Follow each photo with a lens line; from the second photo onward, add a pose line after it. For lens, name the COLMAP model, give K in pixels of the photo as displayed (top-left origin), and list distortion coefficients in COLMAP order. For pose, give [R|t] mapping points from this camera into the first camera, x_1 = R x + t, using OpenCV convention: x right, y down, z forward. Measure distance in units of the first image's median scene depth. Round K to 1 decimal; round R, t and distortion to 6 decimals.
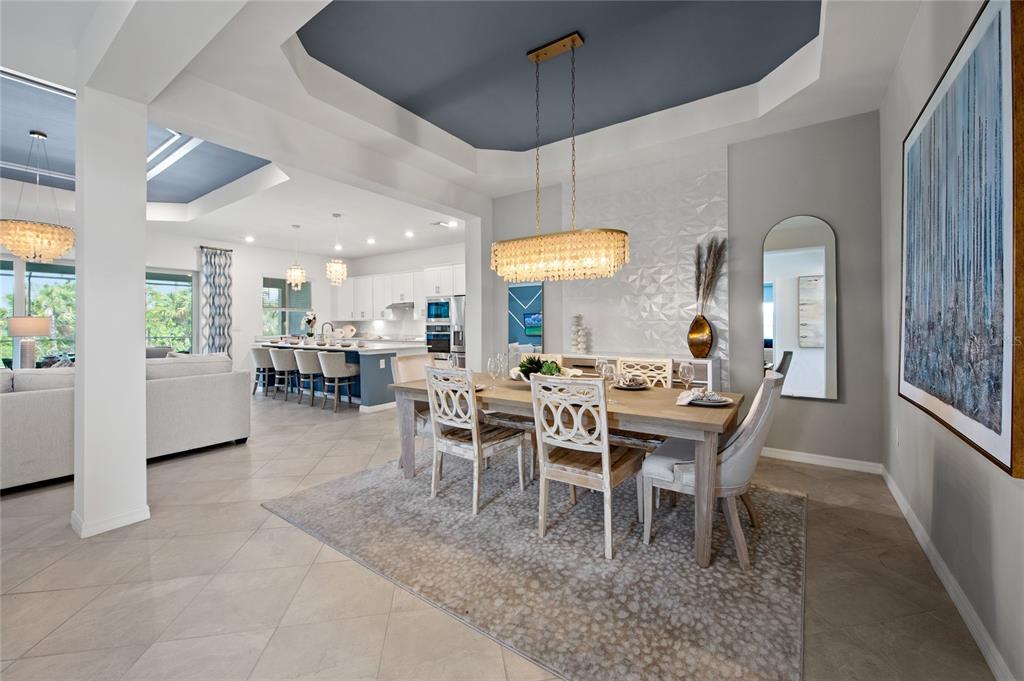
lens RADIAL K [[405.9, 0, 520.3], [0, 405.9, 323.7], [0, 0, 1]] dist [0.001381, 0.000015]
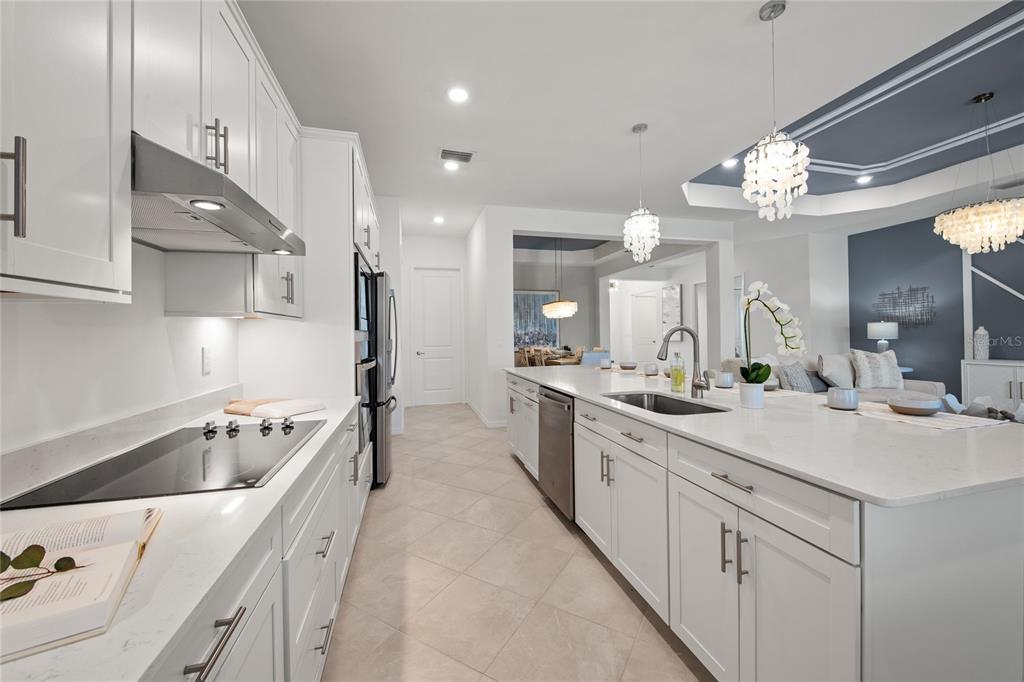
lens RADIAL K [[397.1, 0, 511.6], [0, 397.1, 328.8], [0, 0, 1]] dist [0.009066, -0.005800]
pose [[-0.754004, 0.019701, 0.656574, -0.509748], [0.014742, 0.999806, -0.013070, 0.000732], [-0.656704, -0.000176, -0.754148, 1.153308]]
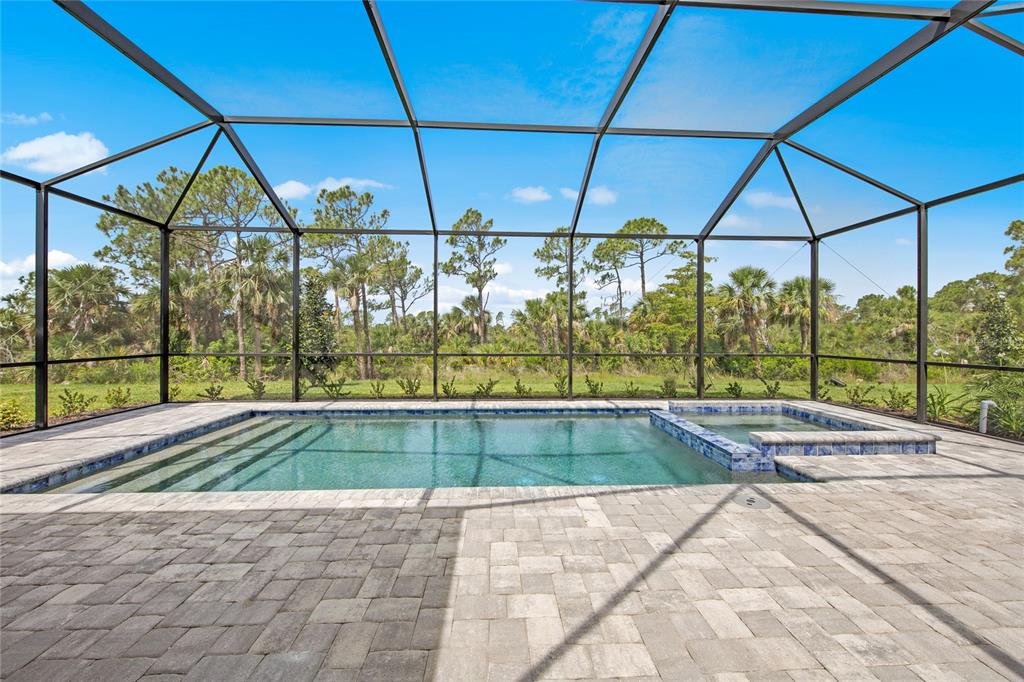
lens RADIAL K [[392.8, 0, 514.1], [0, 392.8, 332.0], [0, 0, 1]] dist [0.008740, -0.005604]
pose [[0.610785, 0.003049, -0.791790, -1.408056], [-0.006779, 0.999976, -0.001379, 0.018419], [0.791767, 0.006210, 0.610791, 1.044600]]
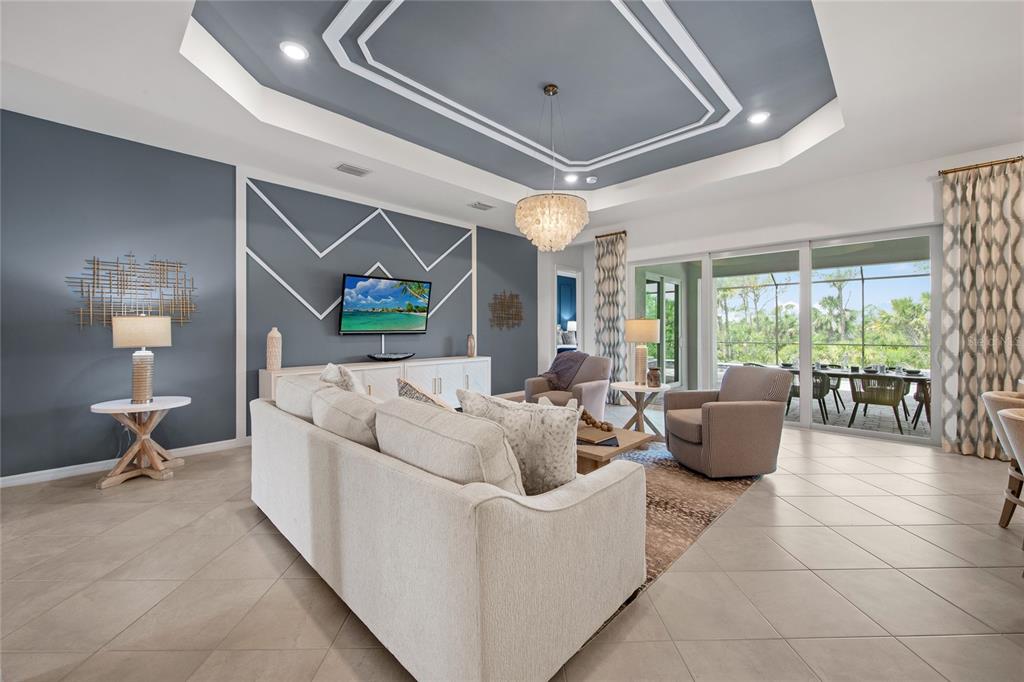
lens RADIAL K [[397.1, 0, 511.6], [0, 397.1, 328.8], [0, 0, 1]] dist [0.009066, -0.005800]
pose [[-0.165291, 0.001119, -0.986244, -0.209287], [0.000839, 0.999999, 0.000994, 0.001258], [0.986244, -0.000663, -0.165292, 0.544168]]
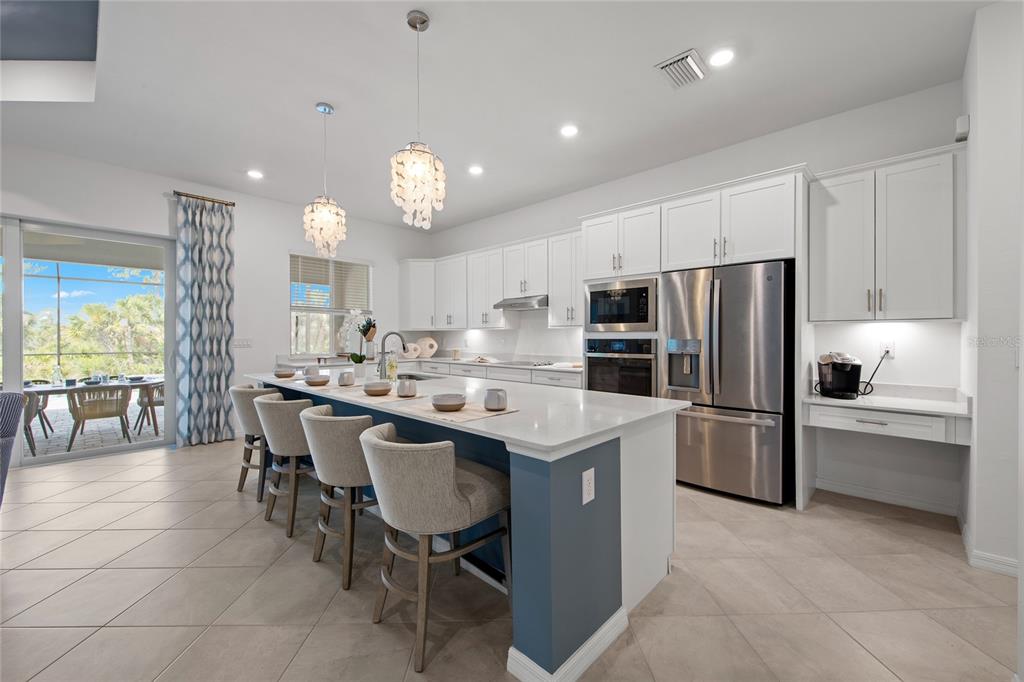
lens RADIAL K [[409.9, 0, 514.0], [0, 409.9, 336.8], [0, 0, 1]] dist [0.008656, -0.000102]
pose [[0.987374, 0.003443, -0.158369, -0.241768], [-0.003169, 0.999993, 0.001984, 0.001105], [0.158375, -0.001457, 0.987378, 0.510308]]
